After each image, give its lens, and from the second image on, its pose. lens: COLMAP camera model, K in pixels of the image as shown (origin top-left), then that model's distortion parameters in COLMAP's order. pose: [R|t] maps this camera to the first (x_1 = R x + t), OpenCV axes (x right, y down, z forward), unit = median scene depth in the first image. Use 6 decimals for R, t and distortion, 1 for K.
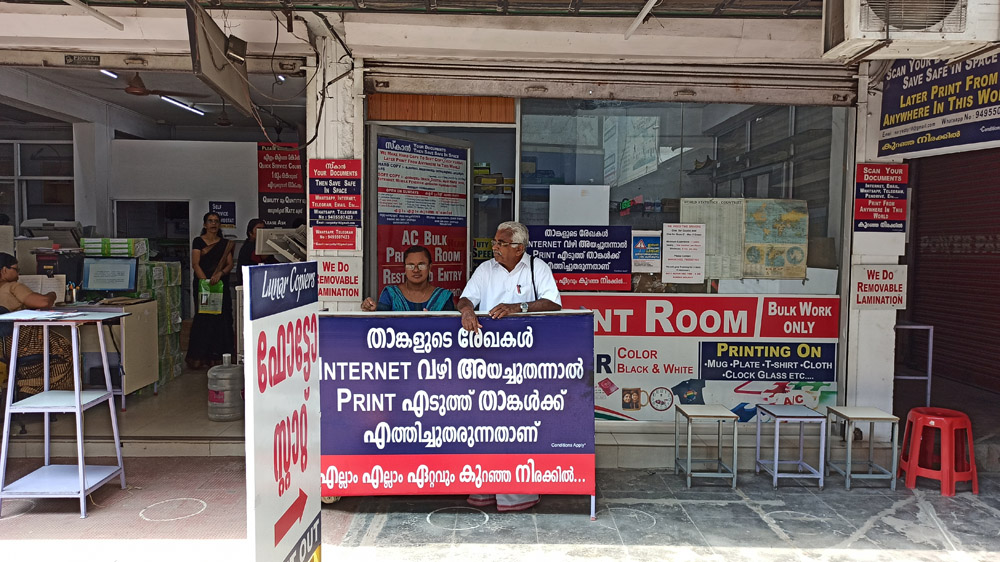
lens RADIAL K [[735.8, 0, 500.0], [0, 735.8, 281.0], [0, 0, 1]] dist [0.053483, -0.053215]
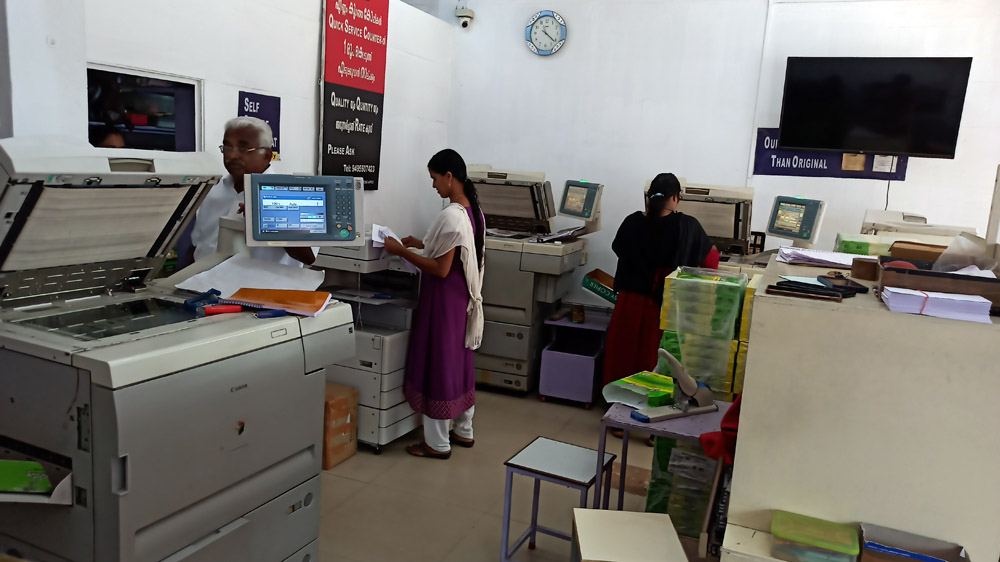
lens RADIAL K [[735.8, 0, 500.0], [0, 735.8, 281.0], [0, 0, 1]] dist [0.053483, -0.053215]
pose [[0.407713, -0.132306, 0.903474, -1.320812], [-0.013919, 0.988431, 0.151029, -0.129295], [-0.913004, -0.074152, 0.401155, 1.326605]]
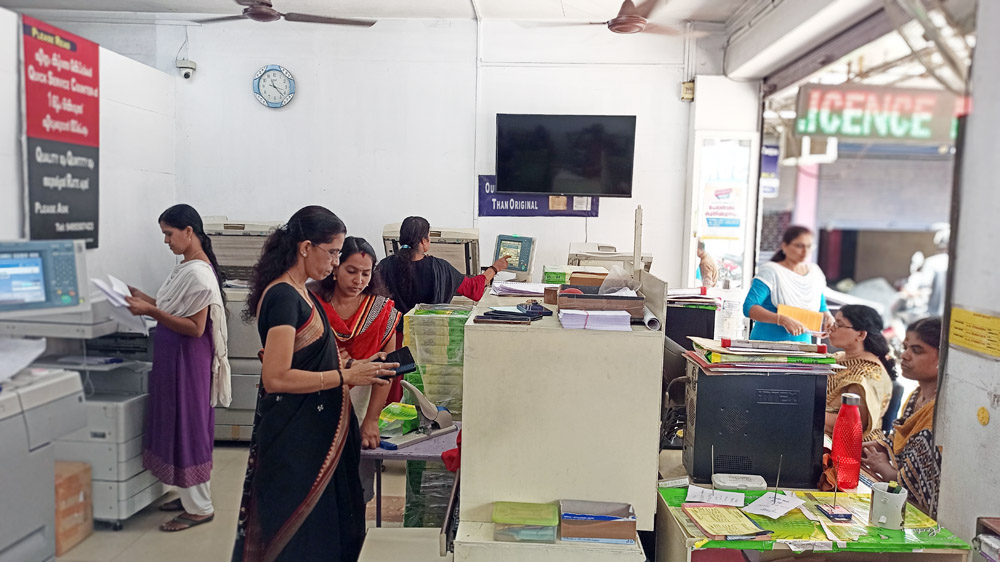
lens RADIAL K [[735.8, 0, 500.0], [0, 735.8, 281.0], [0, 0, 1]] dist [0.053483, -0.053215]
pose [[0.082240, -0.101128, 0.991468, -1.366265], [0.025482, 0.994727, 0.099347, -0.137359], [-0.996287, 0.017094, 0.084383, 1.302329]]
